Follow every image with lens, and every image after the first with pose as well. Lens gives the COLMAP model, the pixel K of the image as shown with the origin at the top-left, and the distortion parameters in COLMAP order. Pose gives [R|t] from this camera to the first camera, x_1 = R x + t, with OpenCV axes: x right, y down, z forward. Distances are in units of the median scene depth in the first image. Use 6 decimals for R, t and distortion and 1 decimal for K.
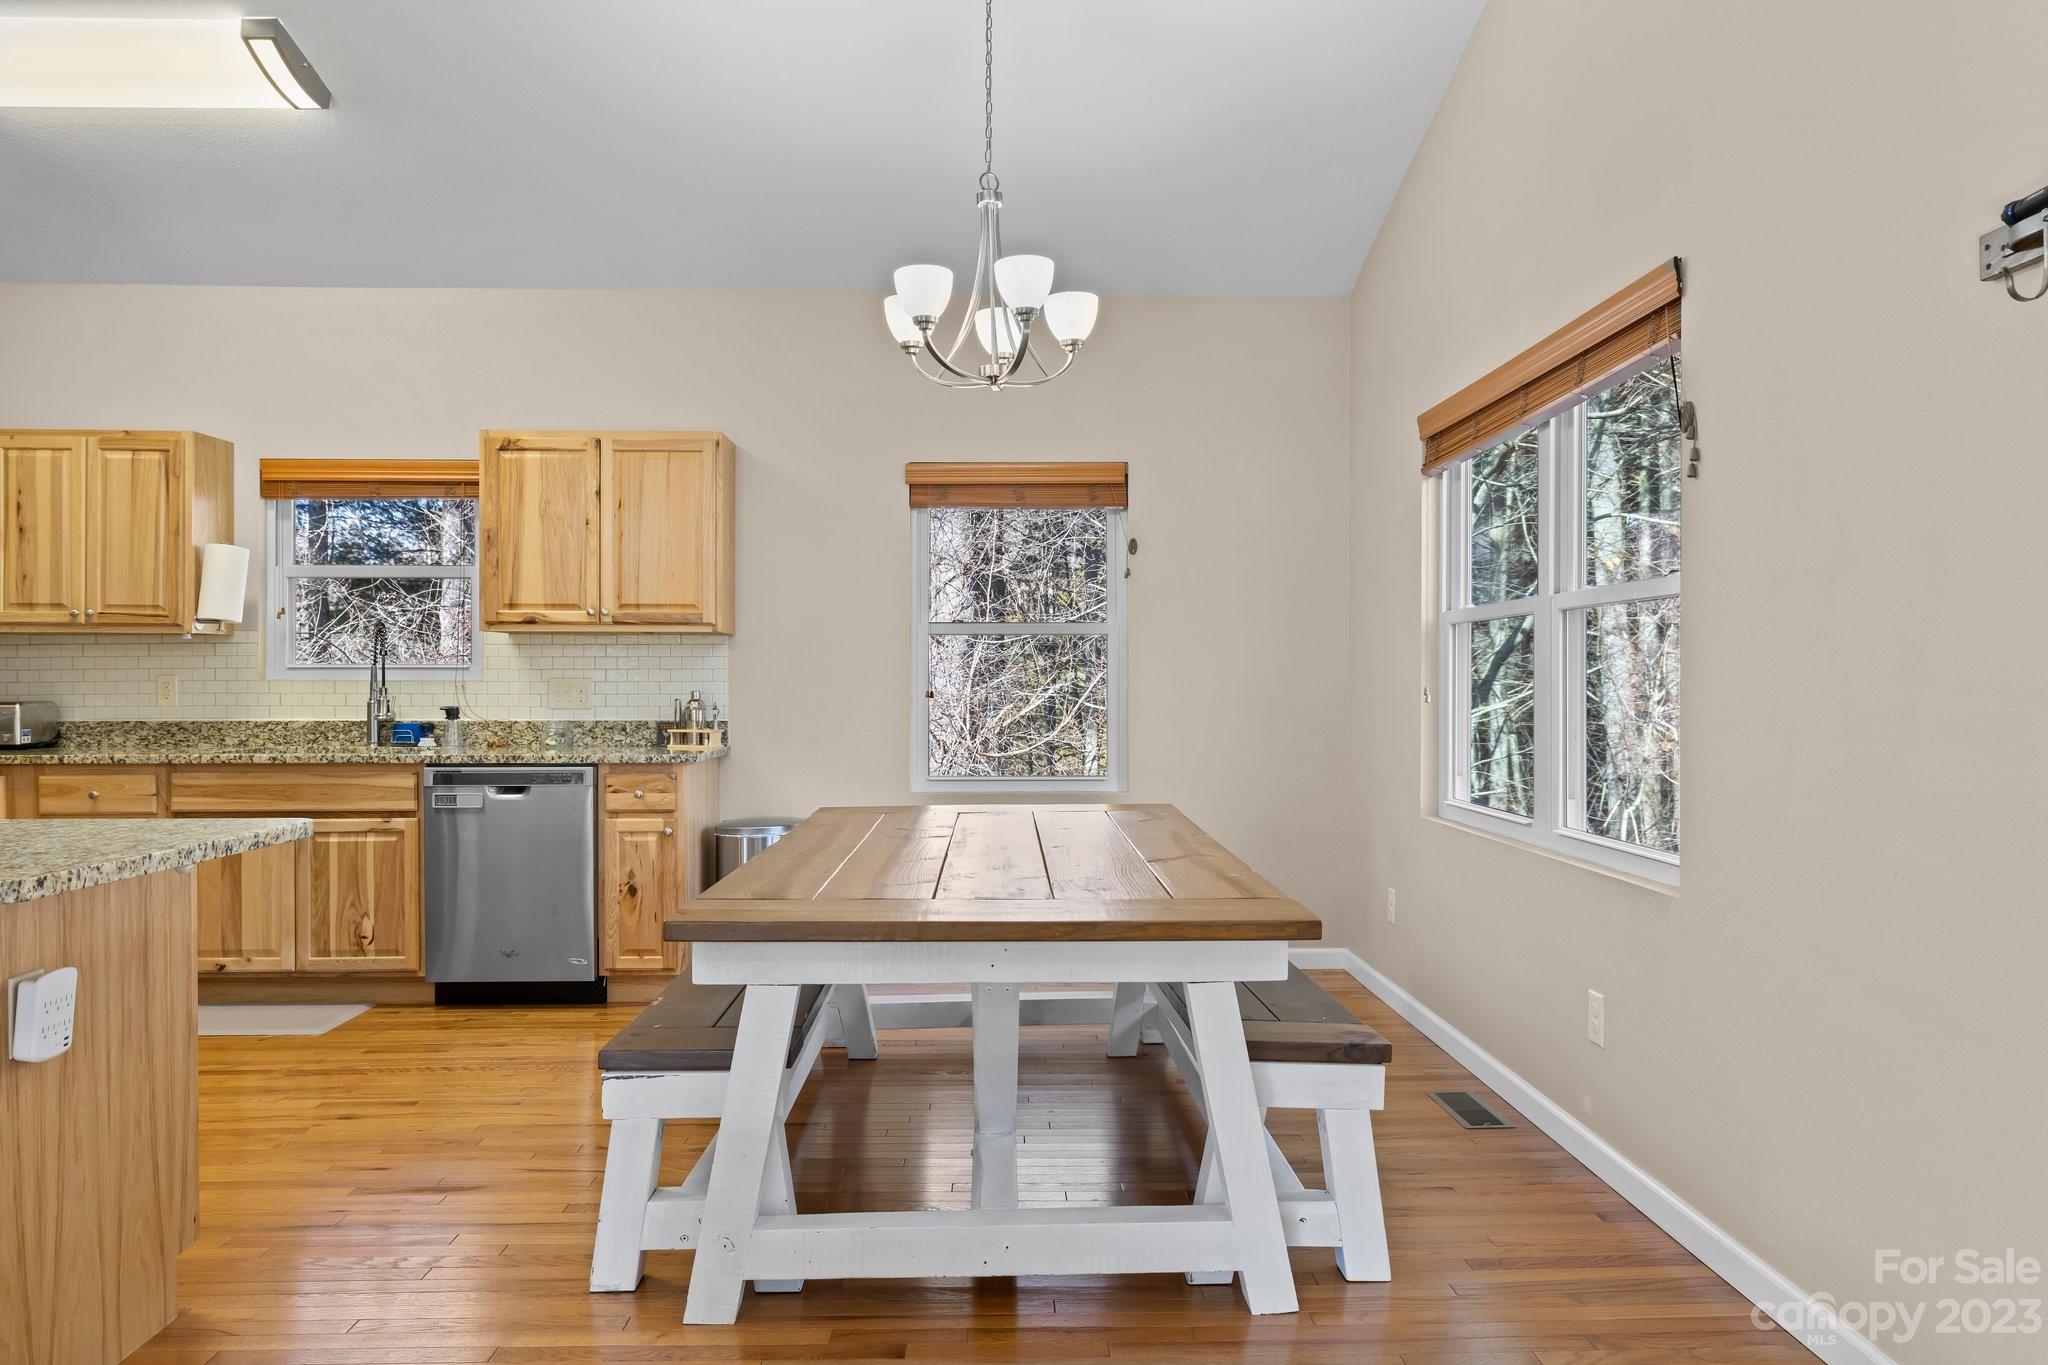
lens RADIAL K [[1422.4, 0, 1024.4], [0, 1422.4, 683.5], [0, 0, 1]] dist [-0.002478, 0.006565]
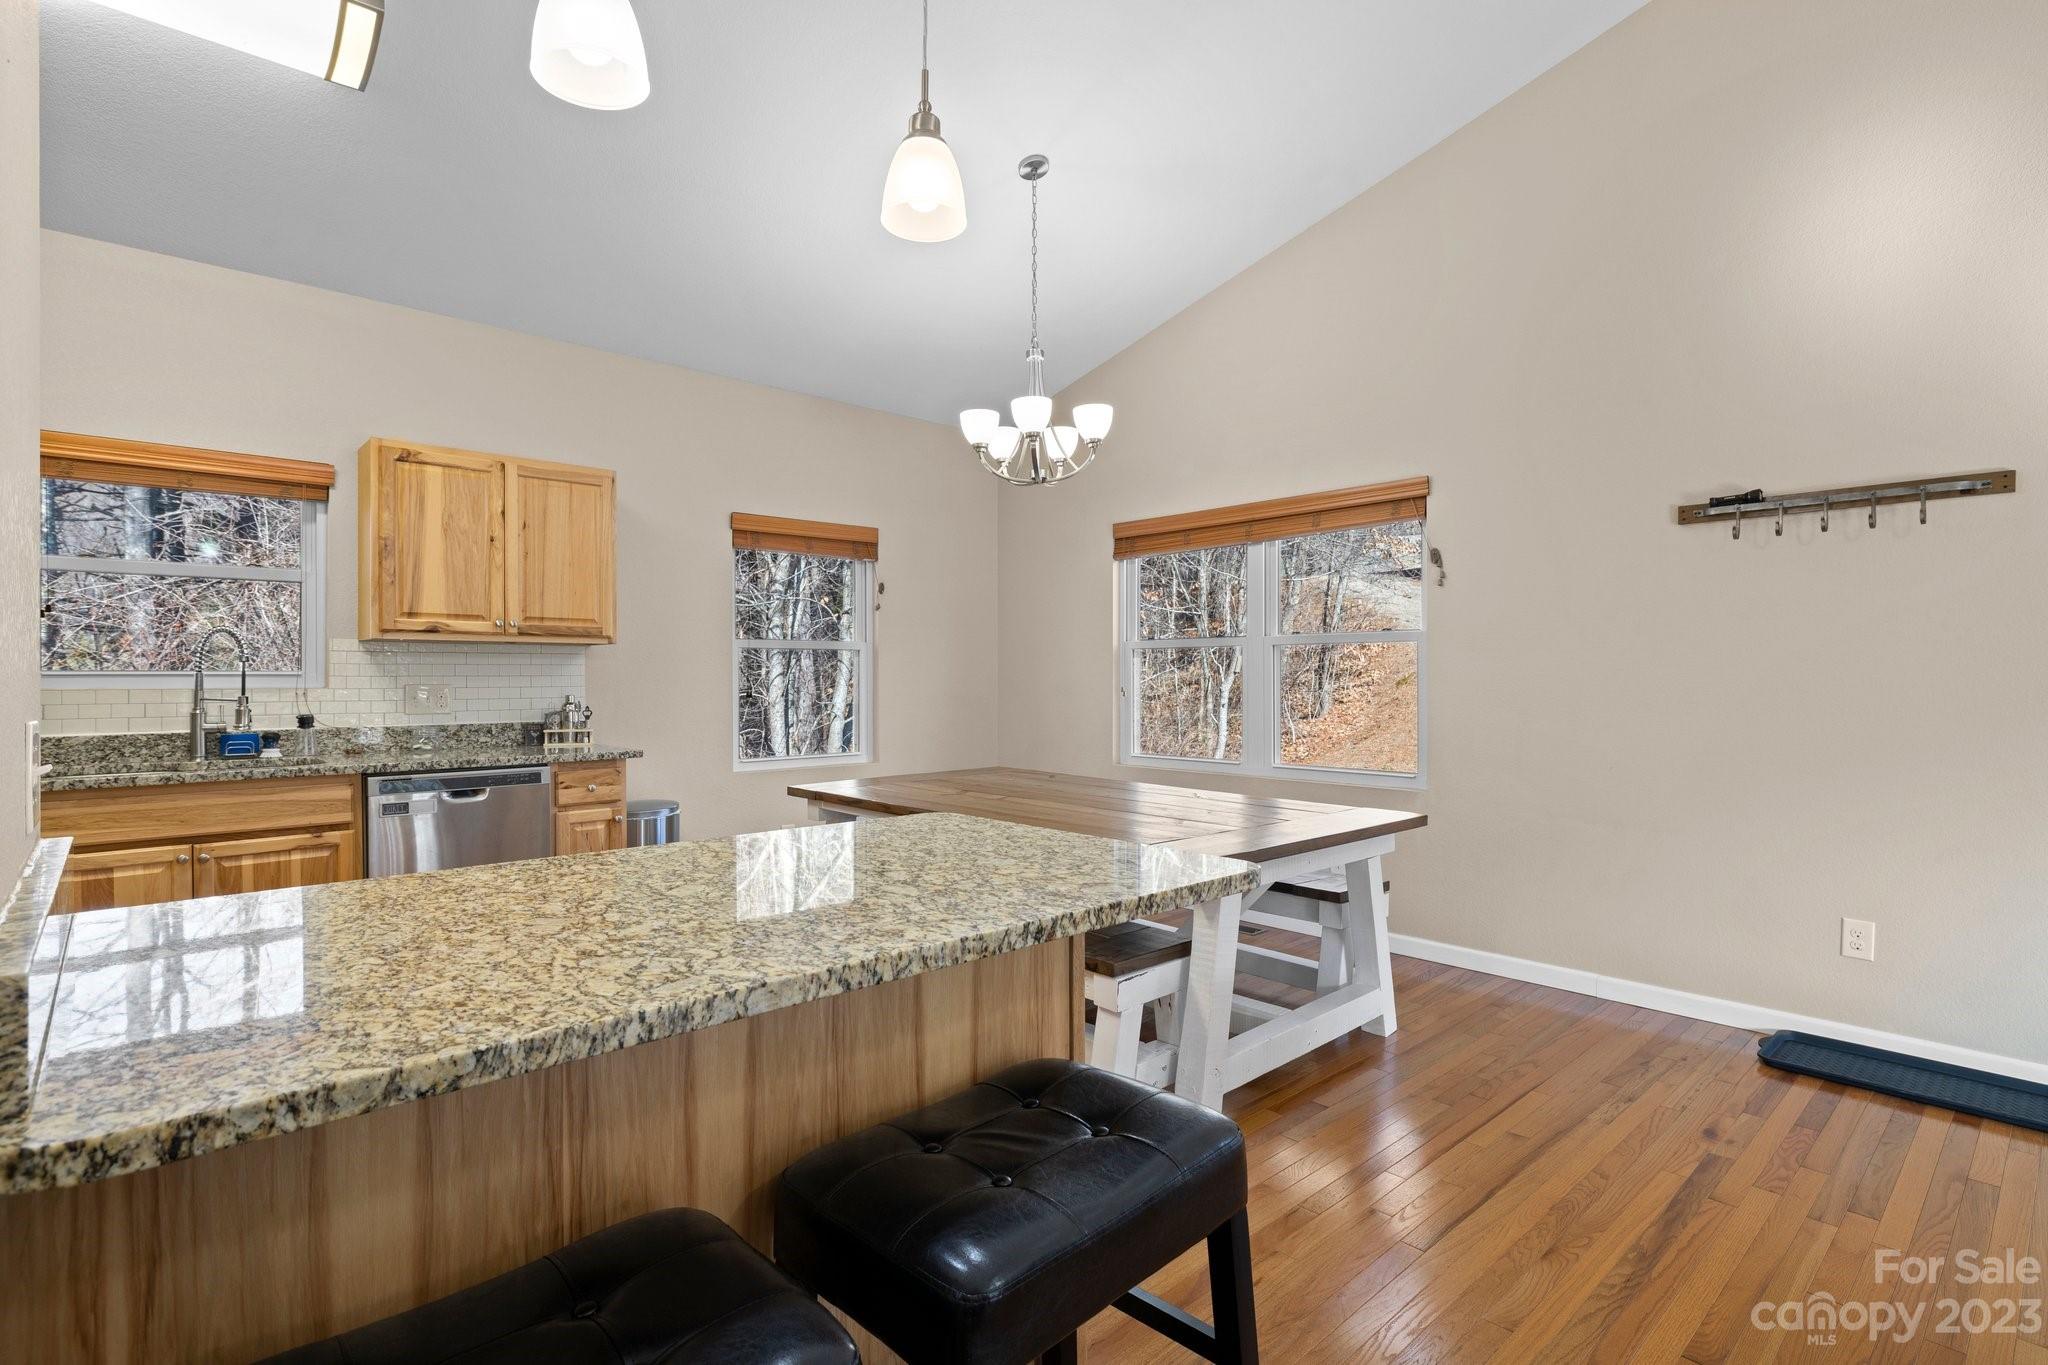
lens RADIAL K [[1001.3, 0, 1019.9], [0, 1001.3, 676.2], [0, 0, 1]] dist [-0.001653, -0.000452]
pose [[0.751548, -0.001476, 0.659677, -0.535574], [0.003257, 0.999994, -0.001473, -0.008223], [-0.659670, 0.003256, 0.751548, 0.181831]]
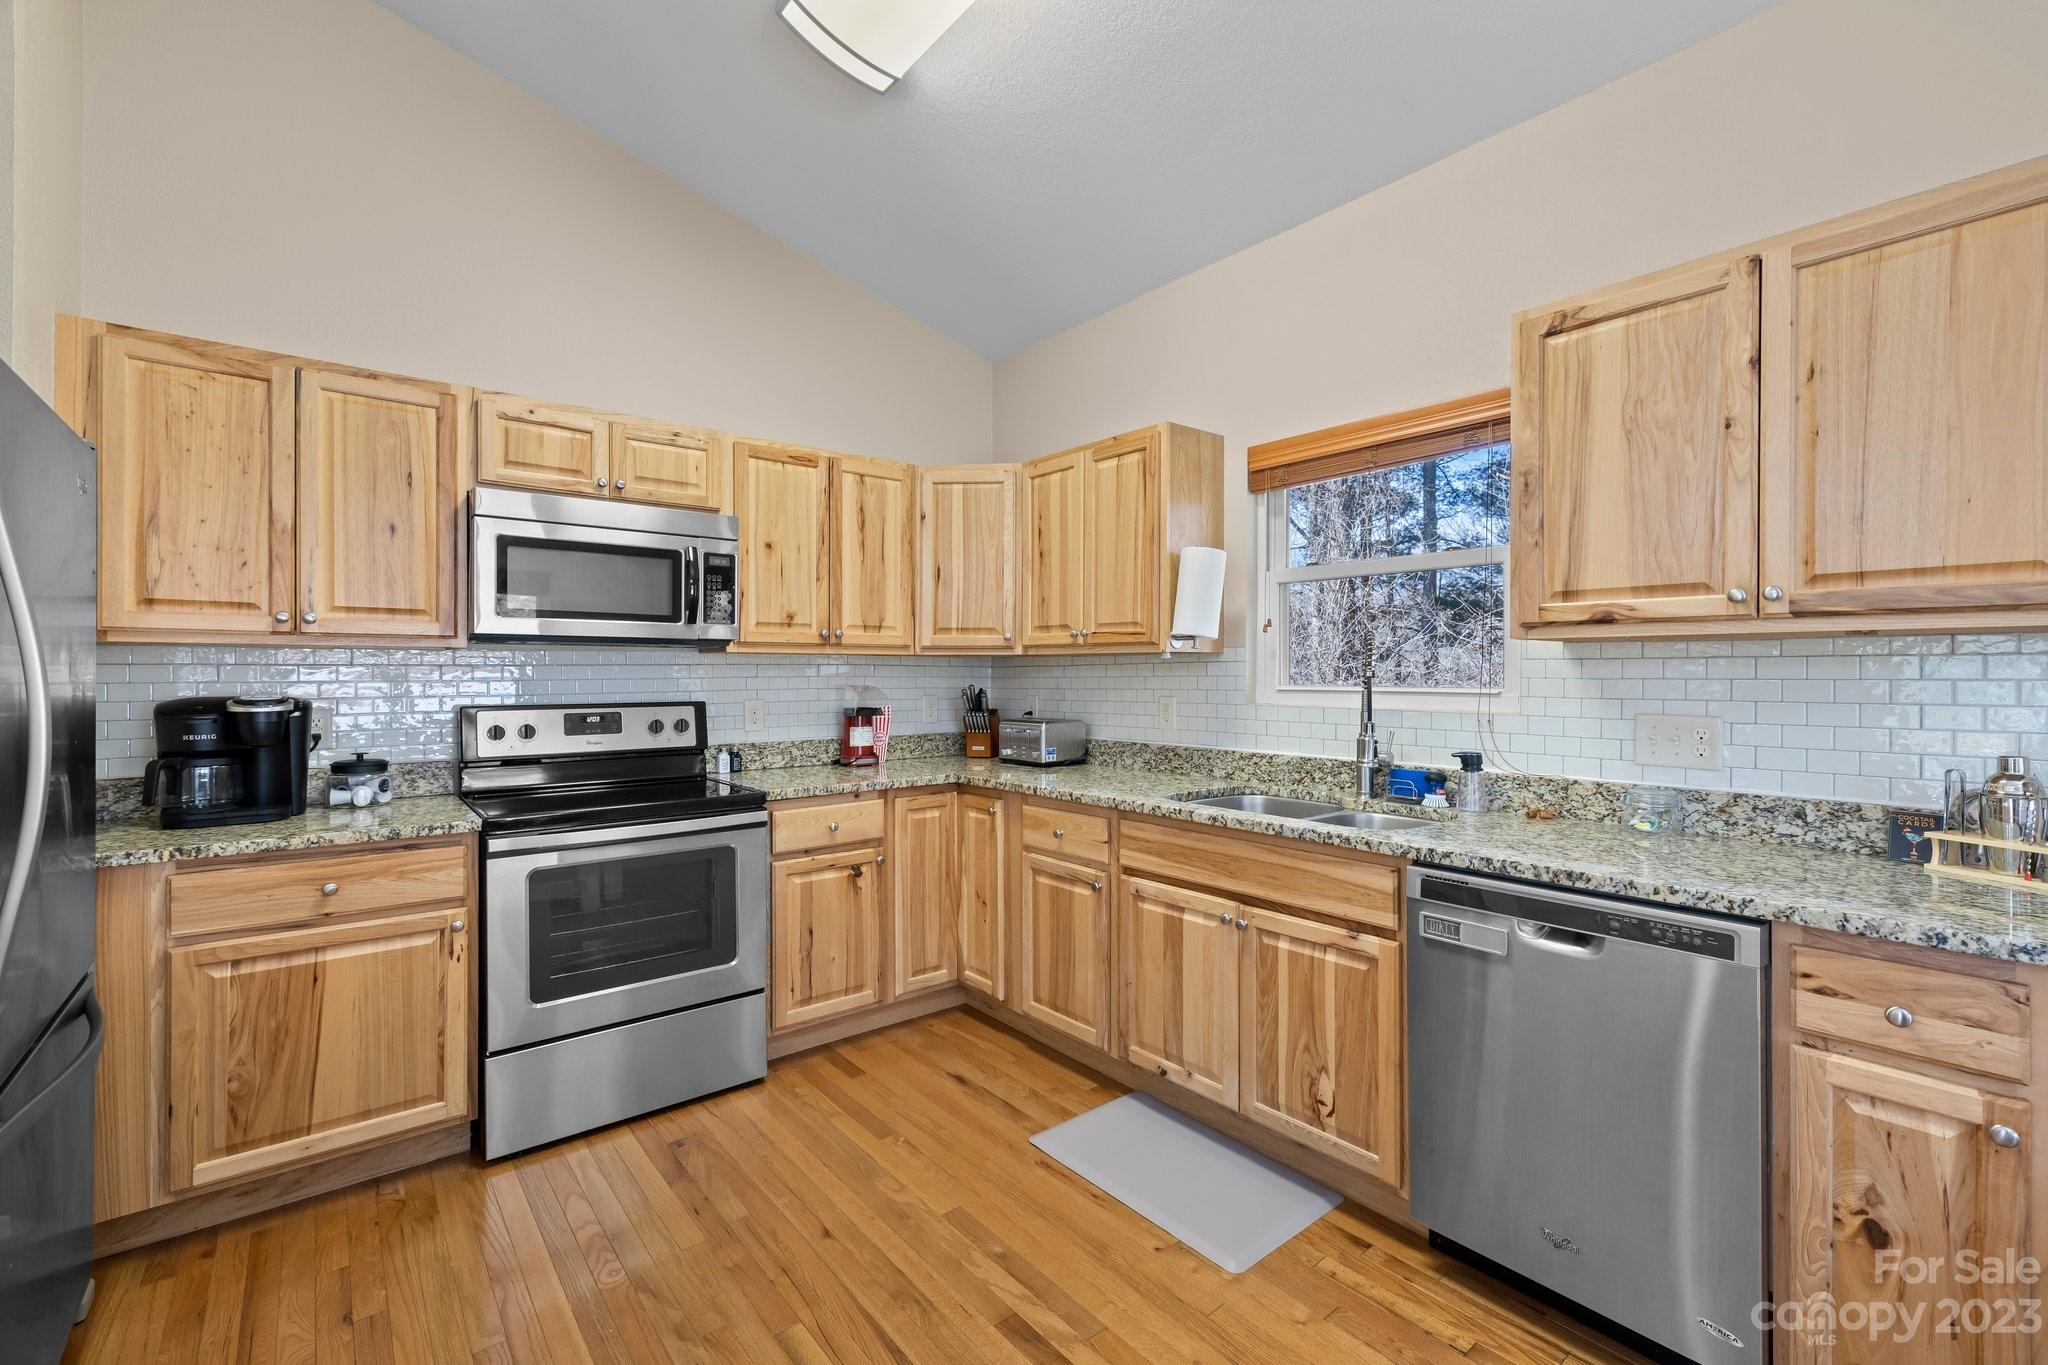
lens RADIAL K [[869.7, 0, 1032.6], [0, 869.7, 677.5], [0, 0, 1]] dist [0.001565, -0.000715]
pose [[0.619141, 0.003254, -0.785273, -0.227166], [-0.001663, 0.999995, 0.002832, -0.022196], [0.785278, -0.000447, 0.619143, 0.638061]]
